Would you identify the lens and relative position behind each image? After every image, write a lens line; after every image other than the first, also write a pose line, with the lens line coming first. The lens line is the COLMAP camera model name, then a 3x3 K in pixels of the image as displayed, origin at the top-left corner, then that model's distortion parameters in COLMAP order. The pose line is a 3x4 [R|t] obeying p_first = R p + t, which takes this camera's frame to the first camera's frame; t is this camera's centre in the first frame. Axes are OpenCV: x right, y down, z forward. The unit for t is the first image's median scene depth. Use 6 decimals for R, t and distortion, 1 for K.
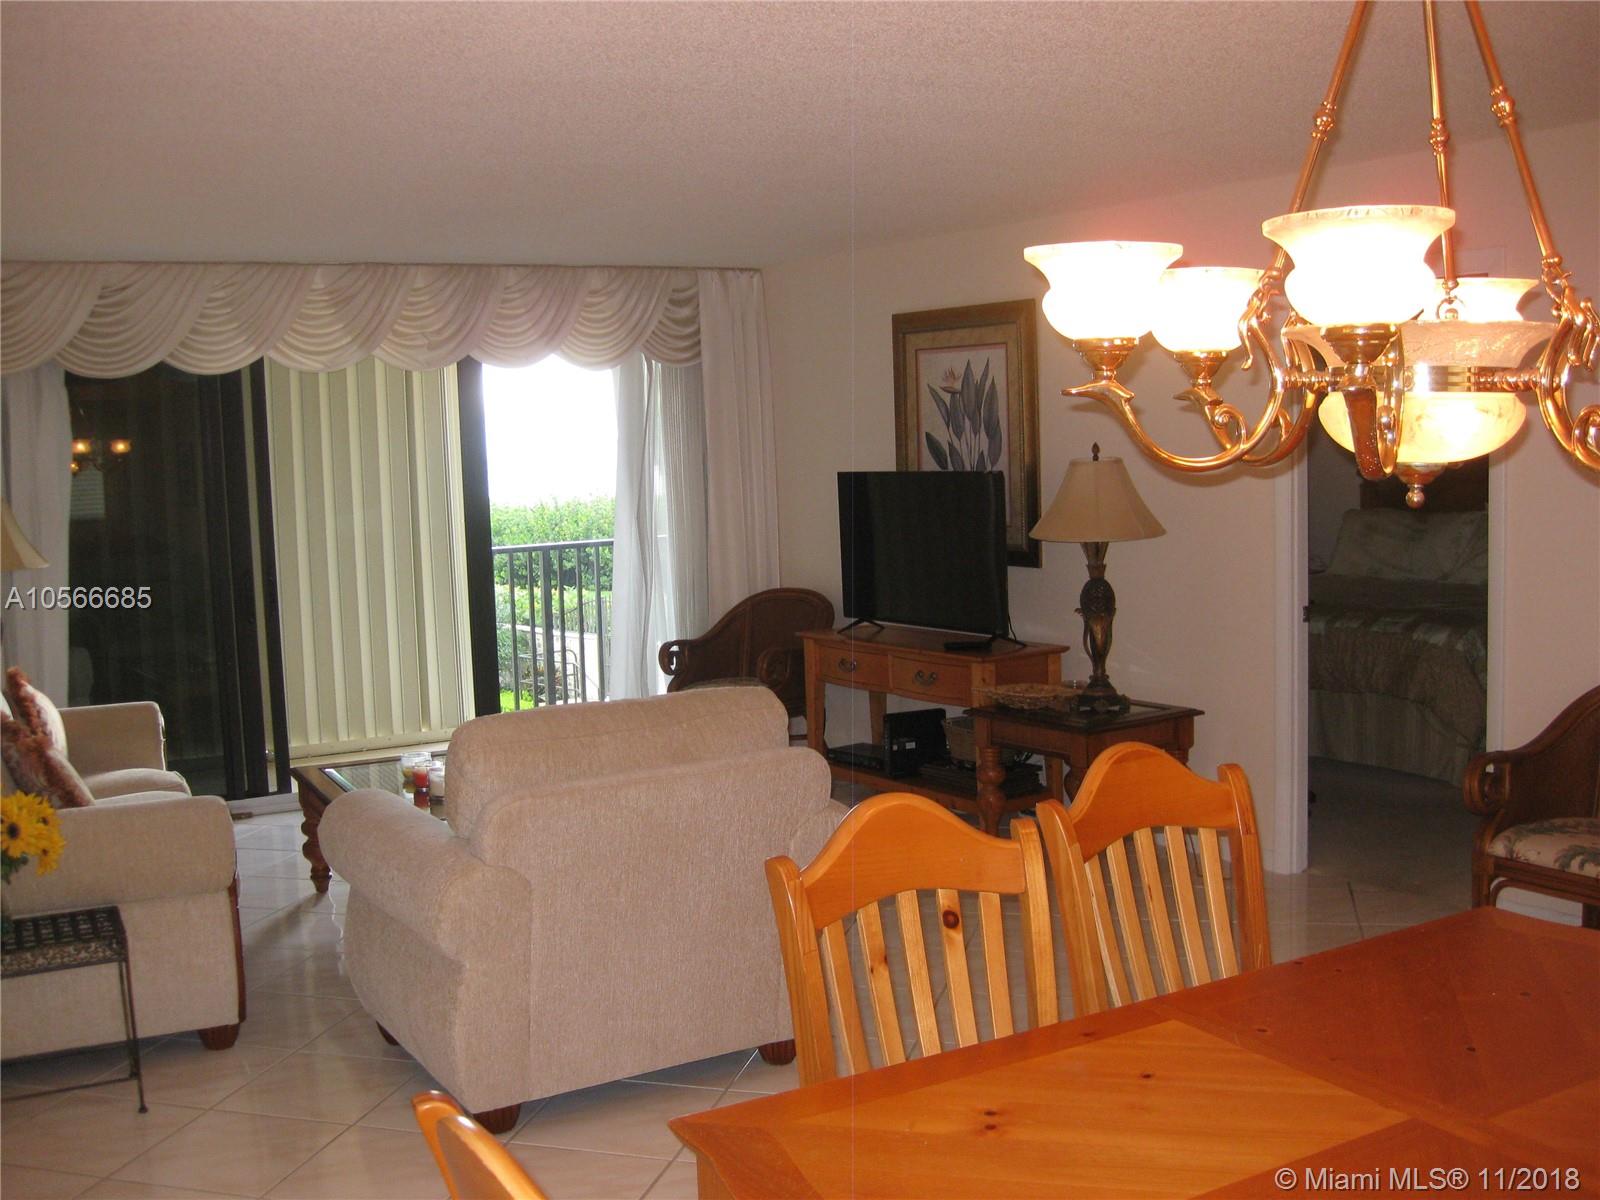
lens RADIAL K [[1659.3, 0, 786.2], [0, 1659.3, 601.6], [0, 0, 1]] dist [-0.182835, 0.161269]
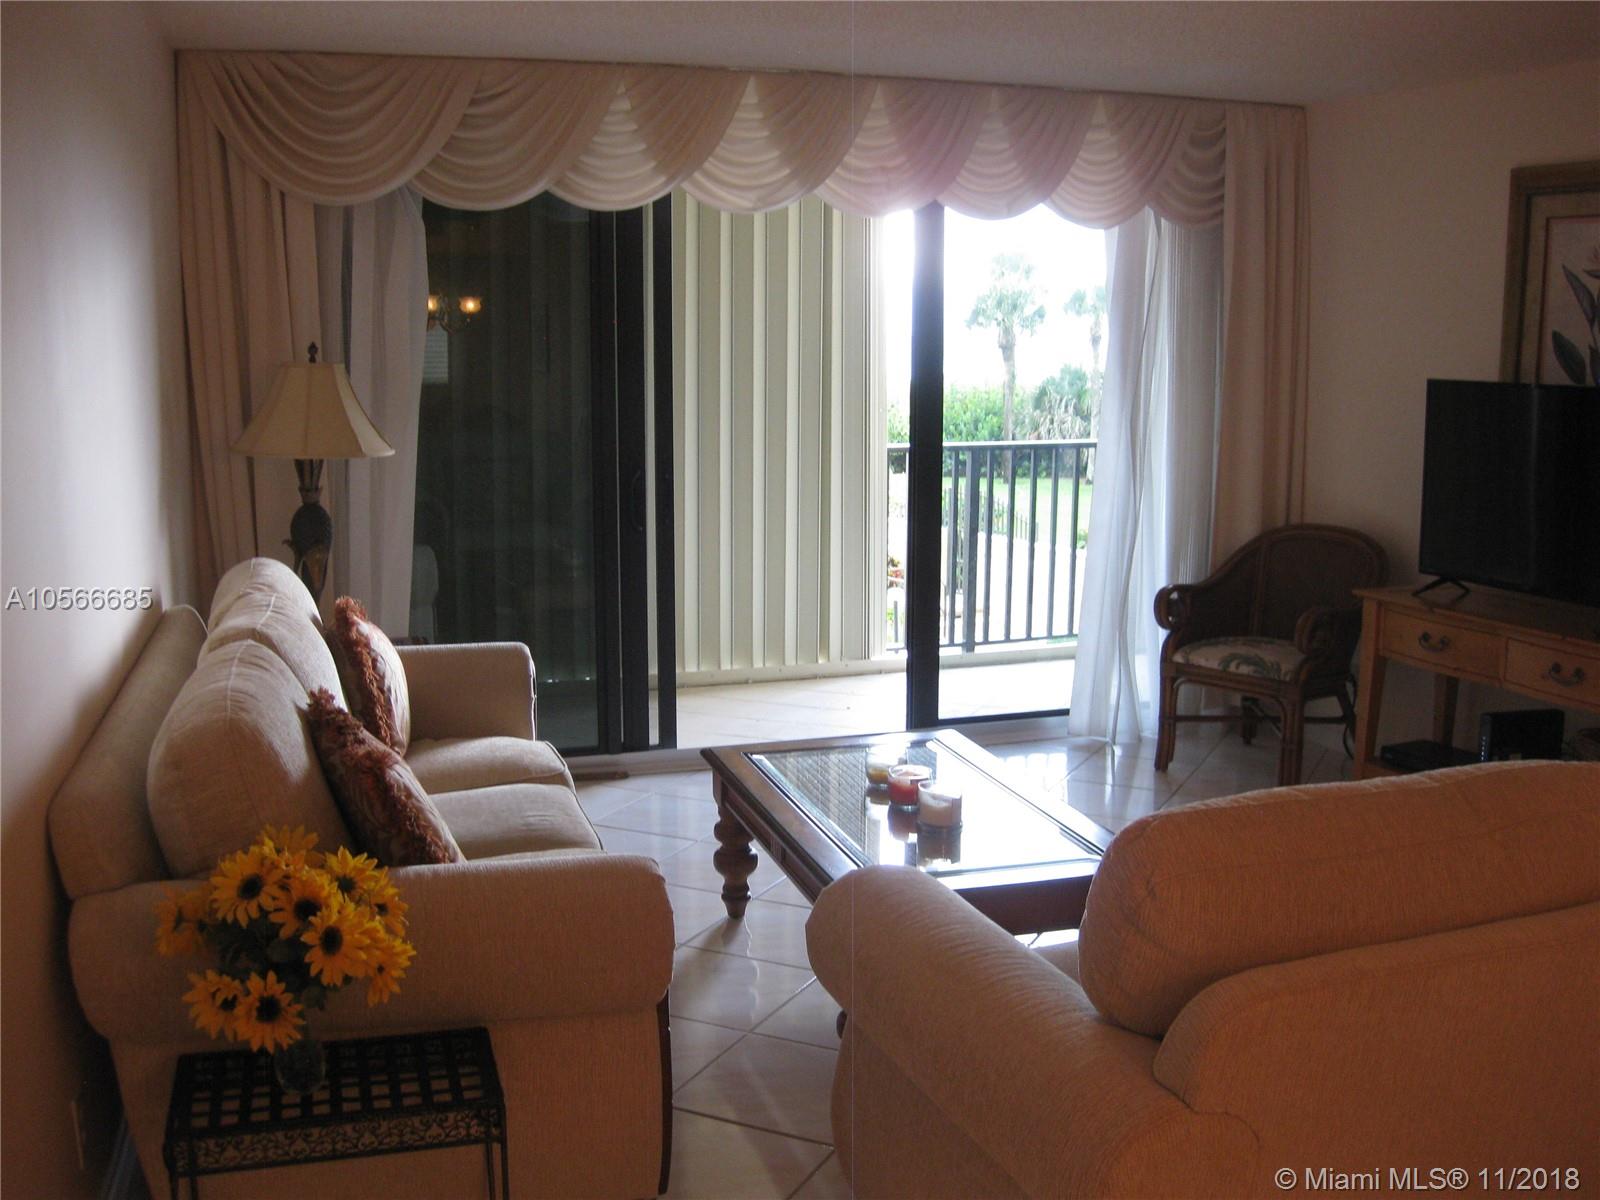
lens RADIAL K [[1659.3, 0, 786.2], [0, 1659.3, 601.6], [0, 0, 1]] dist [-0.182835, 0.161269]
pose [[0.980542, 0.067608, -0.184298, -0.111480], [-0.054546, 0.995687, 0.075050, -0.017706], [0.188577, -0.063537, 0.980001, 0.232908]]
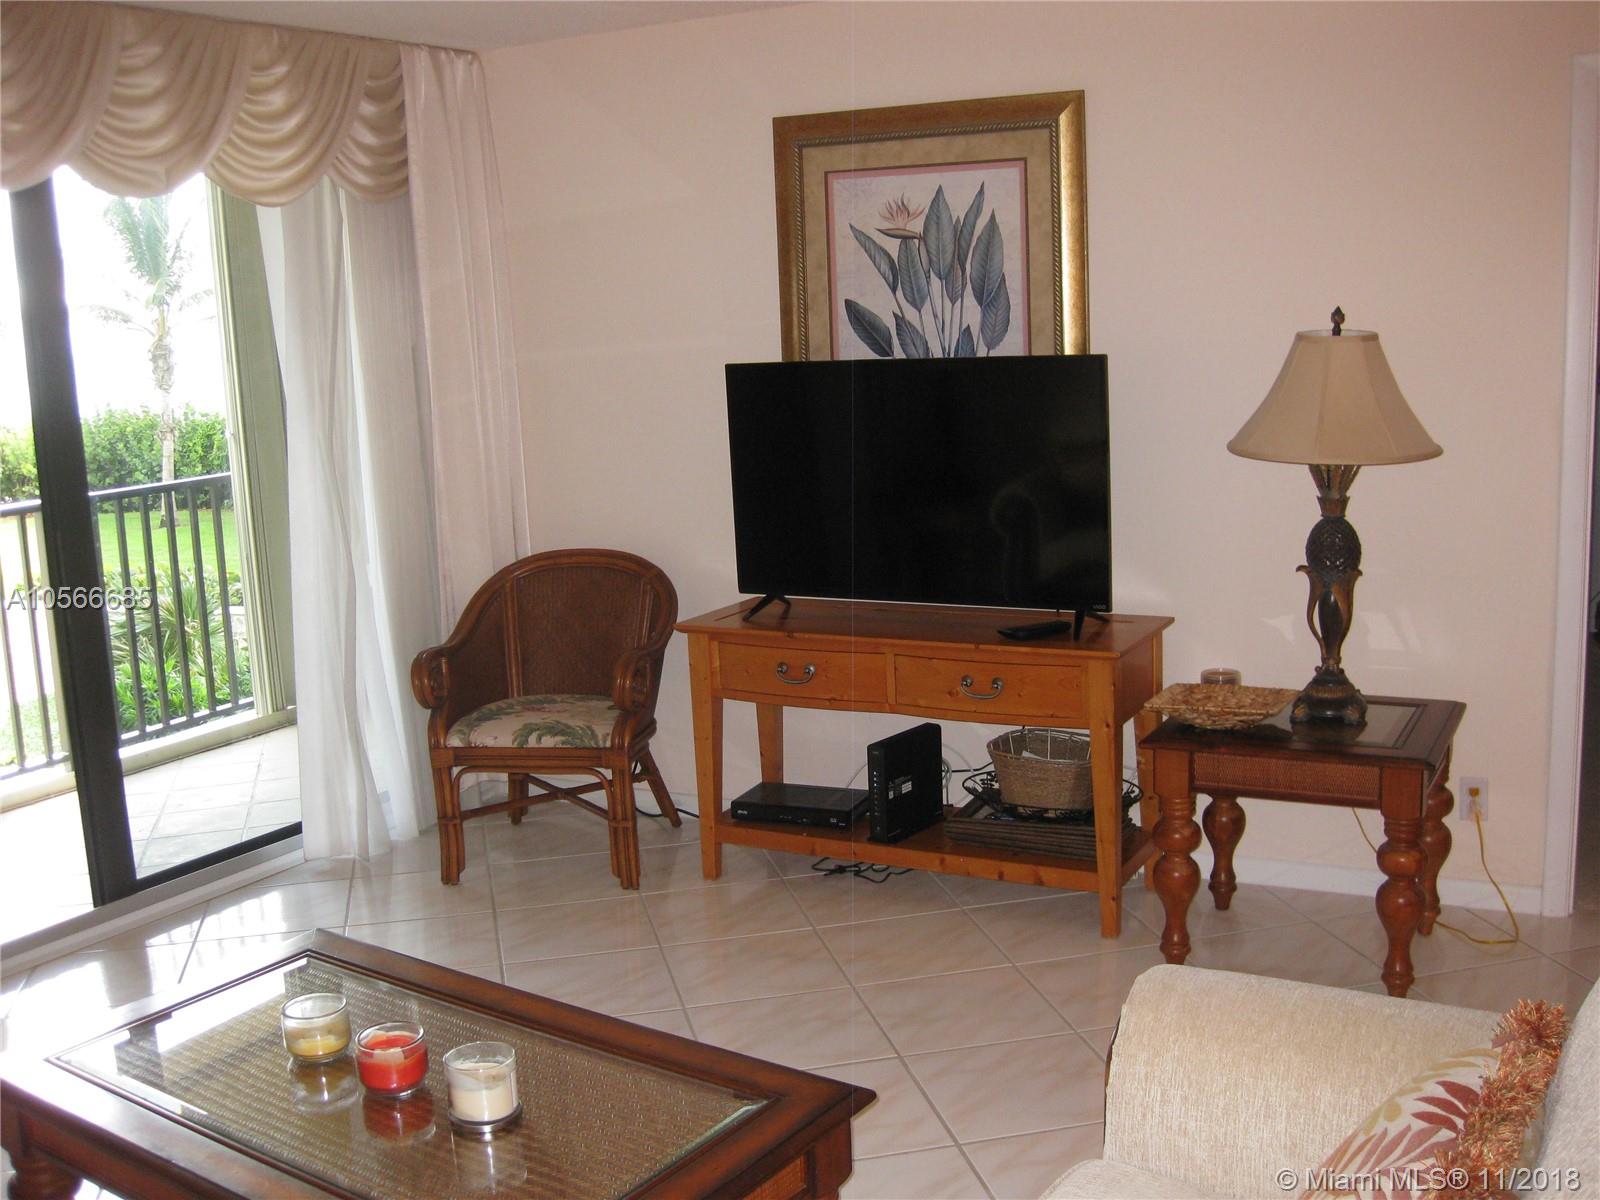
lens RADIAL K [[1659.3, 0, 786.2], [0, 1659.3, 601.6], [0, 0, 1]] dist [-0.182835, 0.161269]
pose [[0.887946, -0.087438, 0.451560, -0.240208], [0.060008, 0.995396, 0.074744, -0.034493], [-0.456016, -0.039271, 0.889105, 0.432931]]
